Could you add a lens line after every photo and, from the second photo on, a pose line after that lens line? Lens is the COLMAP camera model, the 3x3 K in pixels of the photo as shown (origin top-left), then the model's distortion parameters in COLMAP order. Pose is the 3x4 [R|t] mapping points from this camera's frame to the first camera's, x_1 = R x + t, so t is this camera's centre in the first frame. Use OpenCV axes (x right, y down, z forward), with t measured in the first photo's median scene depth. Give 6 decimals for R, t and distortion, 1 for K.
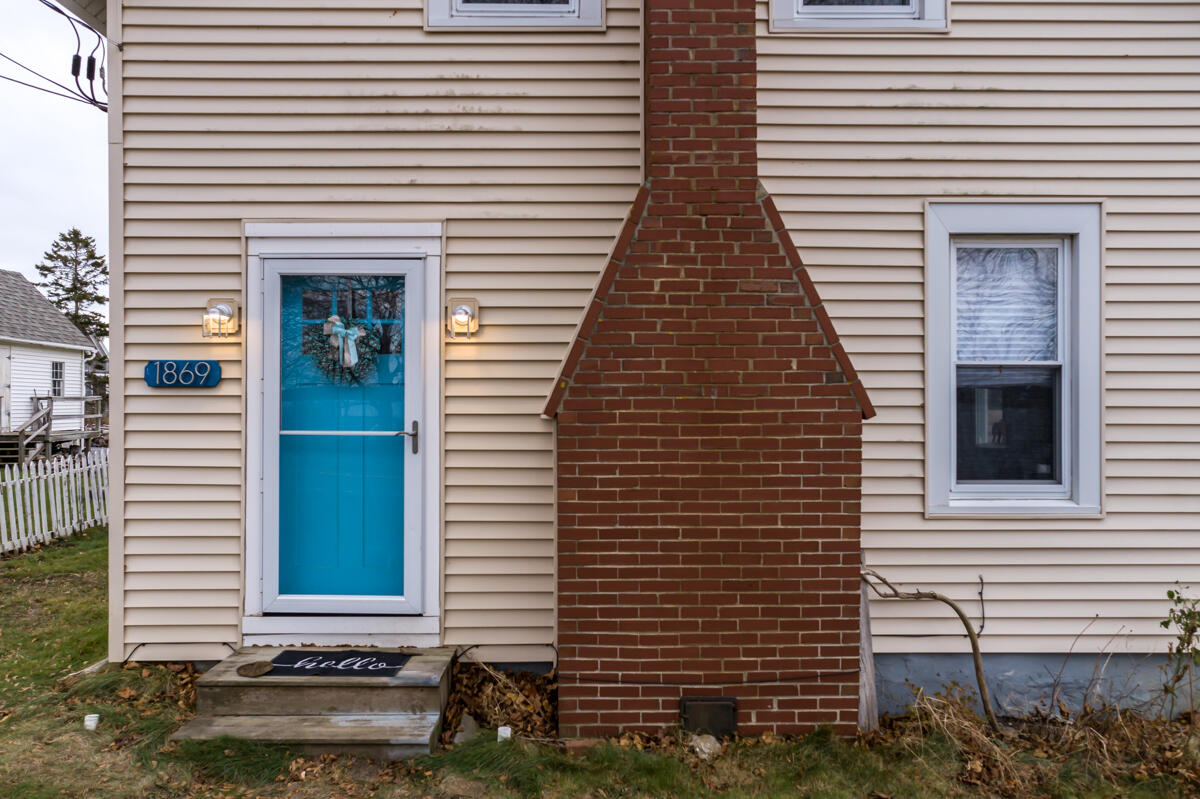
lens RADIAL K [[826.7, 0, 599.9], [0, 826.7, 398.8], [0, 0, 1]] dist [0.001492, 0.012030]
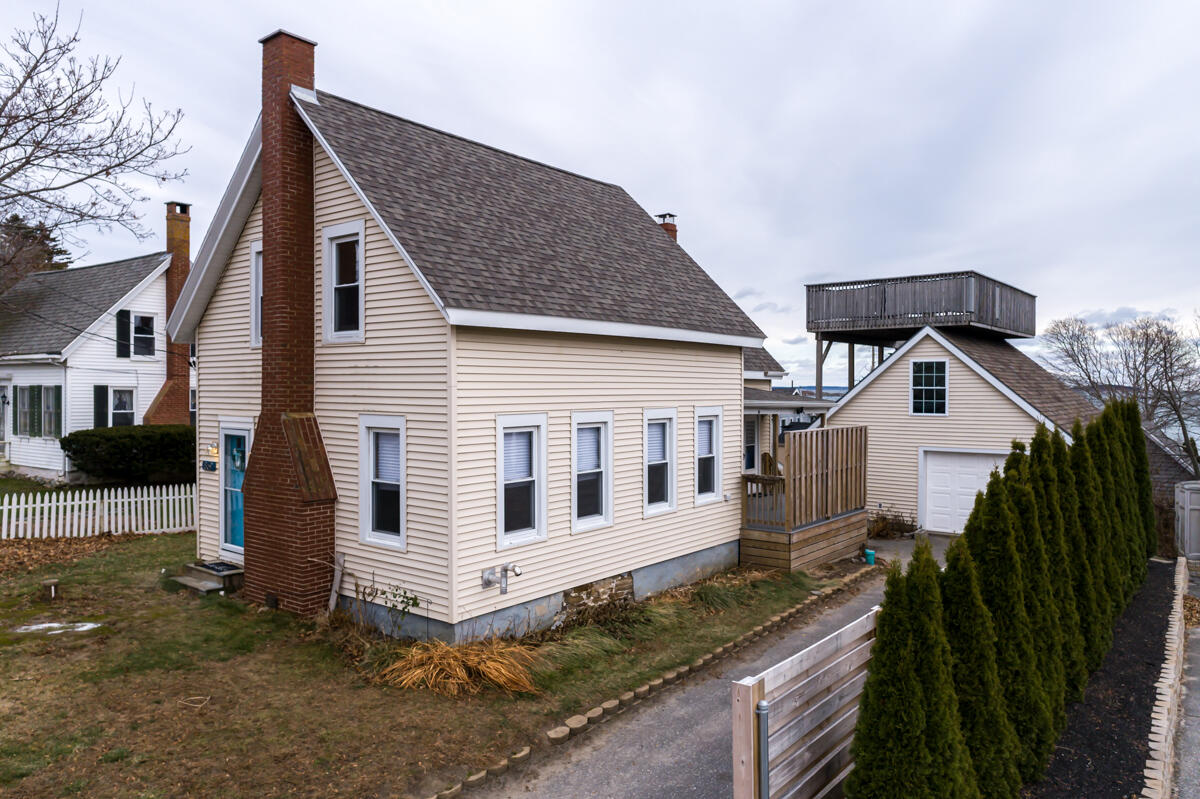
lens RADIAL K [[826.7, 0, 600.8], [0, 826.7, 396.7], [0, 0, 1]] dist [0.001492, 0.012030]
pose [[0.775199, 0.007779, -0.631669, 2.451856], [-0.005195, 0.999969, 0.005939, -0.300704], [0.631696, -0.001322, 0.775215, -0.429546]]
